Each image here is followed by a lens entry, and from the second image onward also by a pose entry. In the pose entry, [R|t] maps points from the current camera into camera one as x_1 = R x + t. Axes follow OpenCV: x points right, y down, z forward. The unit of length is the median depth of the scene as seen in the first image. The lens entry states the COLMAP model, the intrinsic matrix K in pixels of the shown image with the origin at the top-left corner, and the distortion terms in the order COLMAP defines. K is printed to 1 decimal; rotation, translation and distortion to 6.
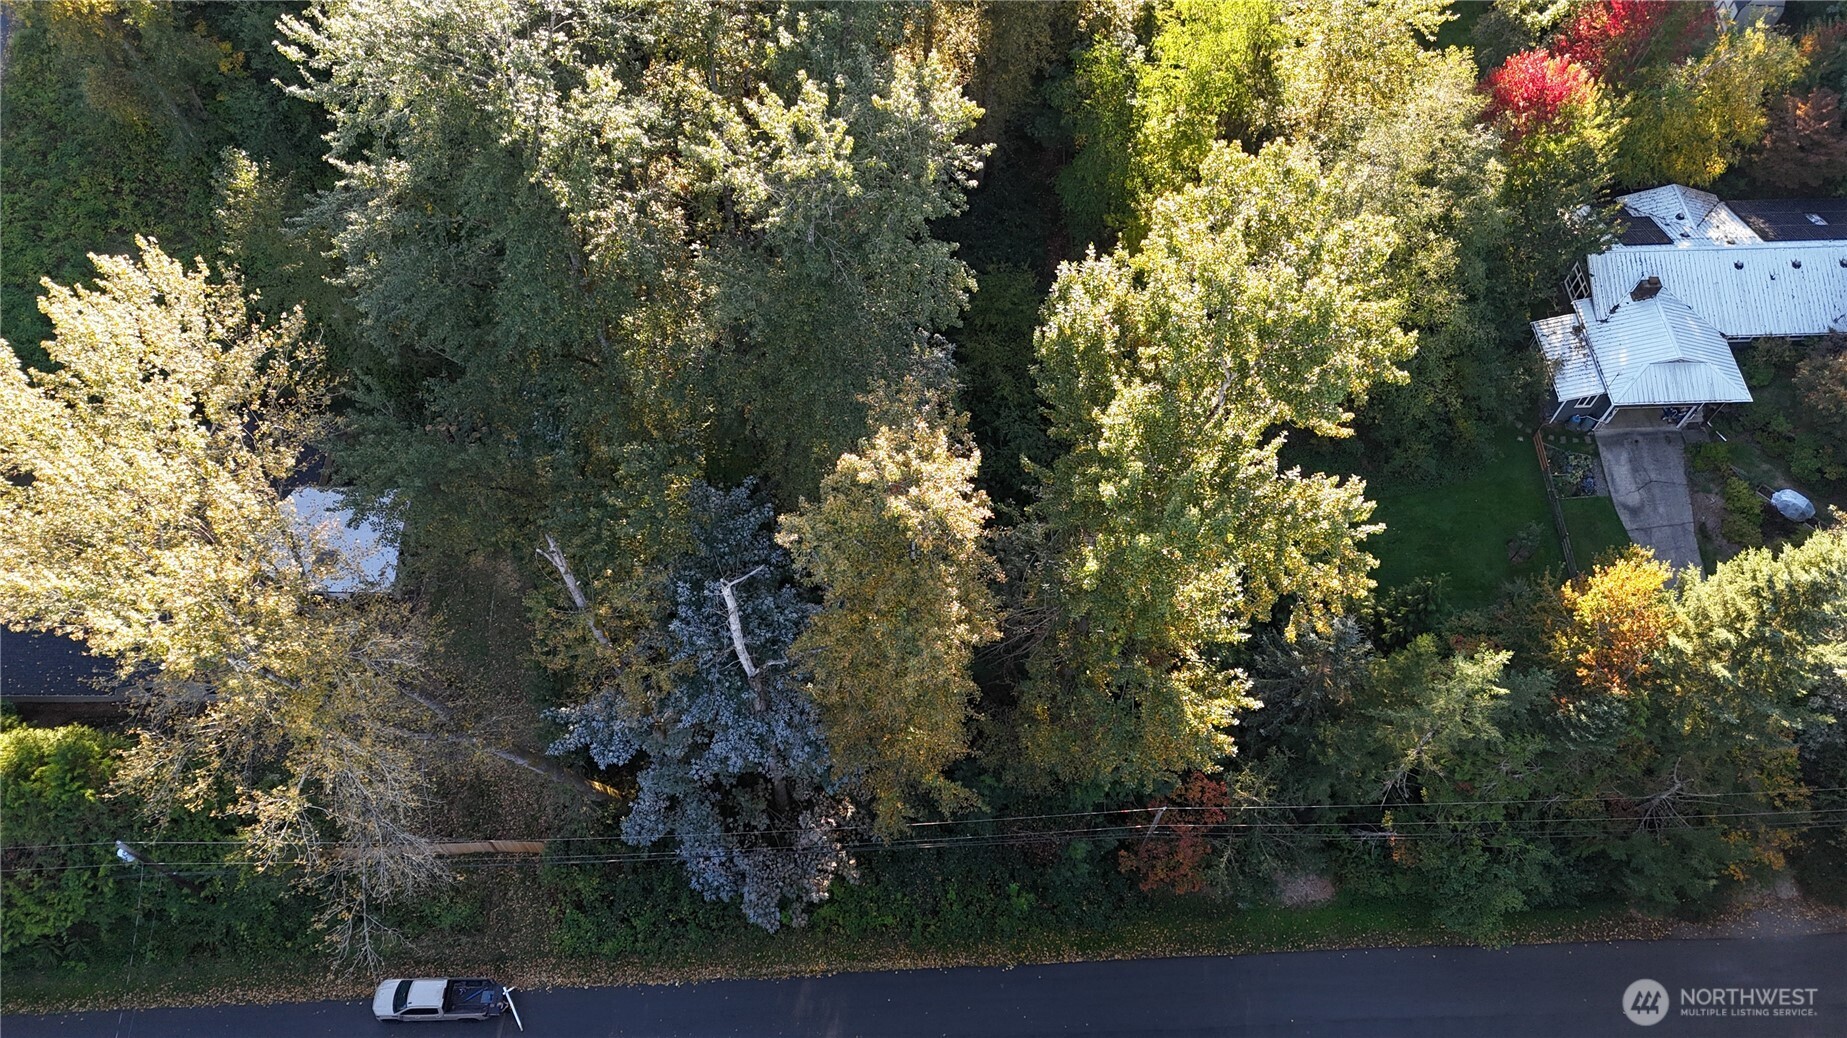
lens RADIAL K [[1337.2, 0, 911.2], [0, 1337.2, 520.4], [0, 0, 1]] dist [0.064624, -0.049527]
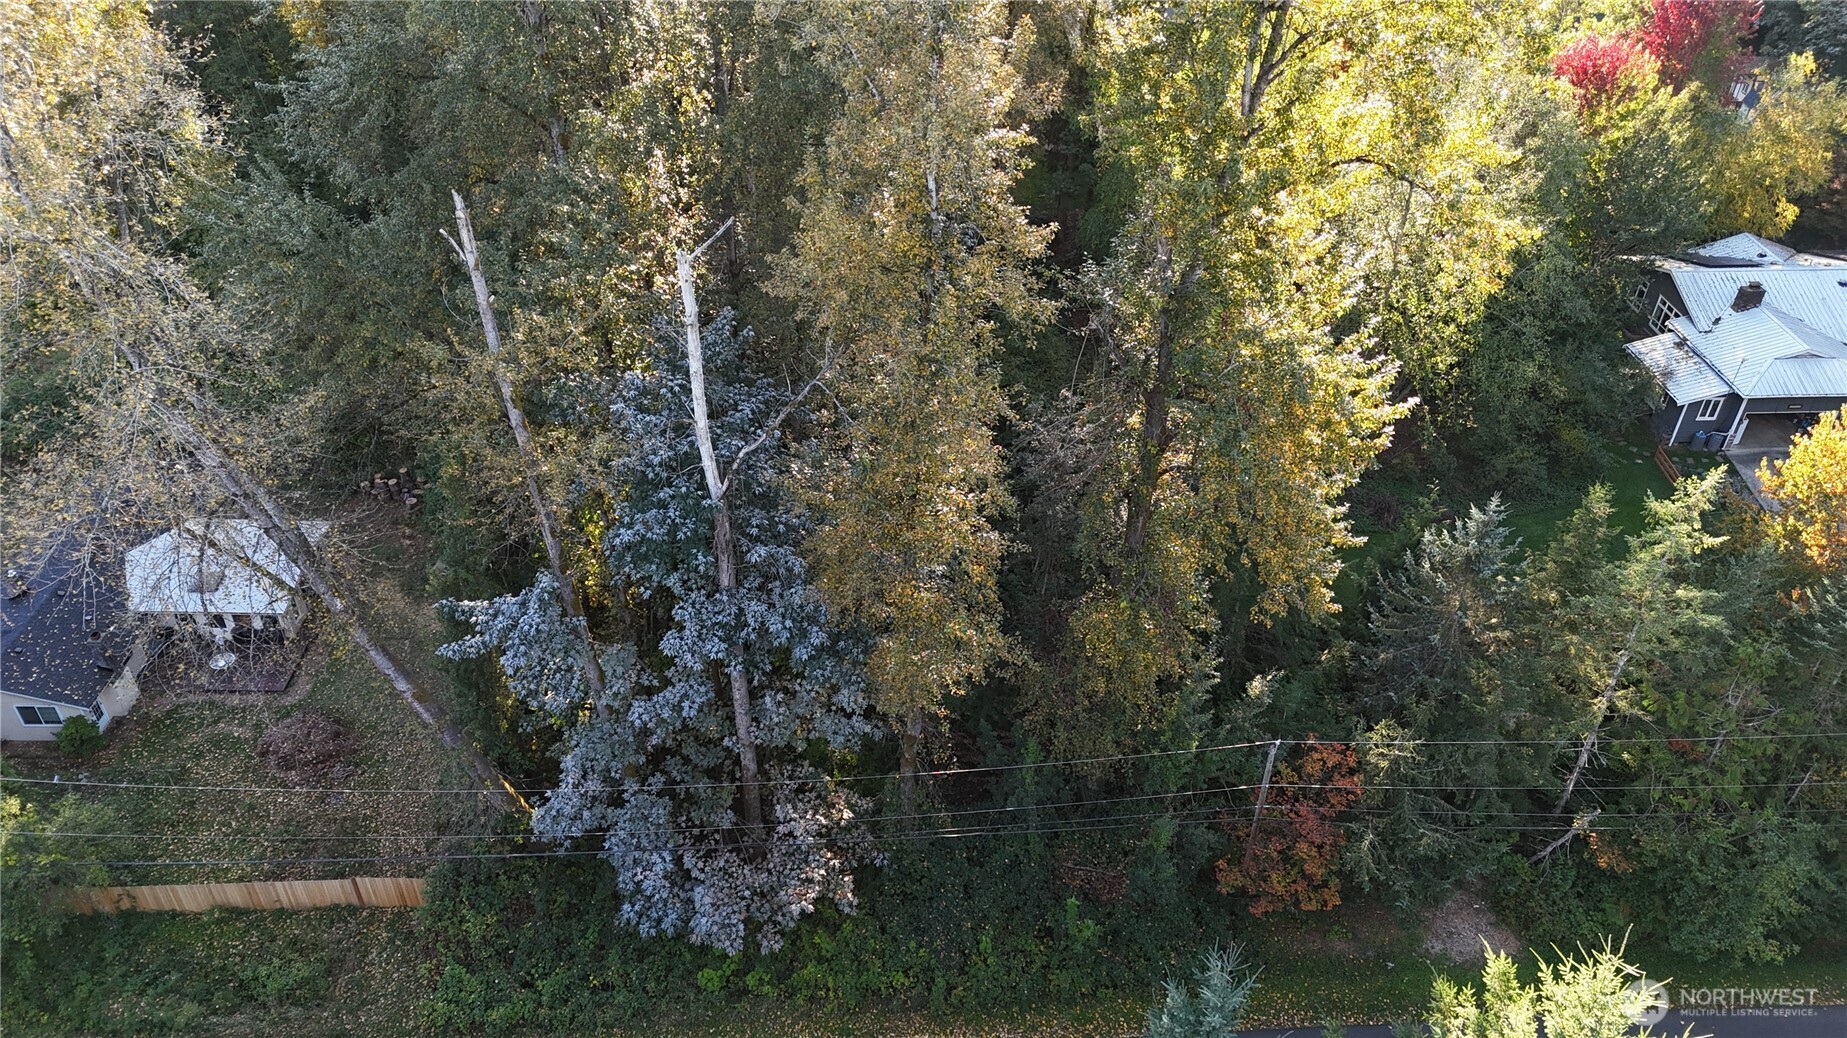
lens RADIAL K [[1346.4, 0, 921.3], [0, 1346.4, 492.5], [0, 0, 1]] dist [0.059709, -0.042533]
pose [[0.999985, -0.004956, -0.002147, -0.001700], [0.003823, 0.930263, -0.366873, 0.319595], [0.003816, 0.366859, 0.930269, 0.239288]]
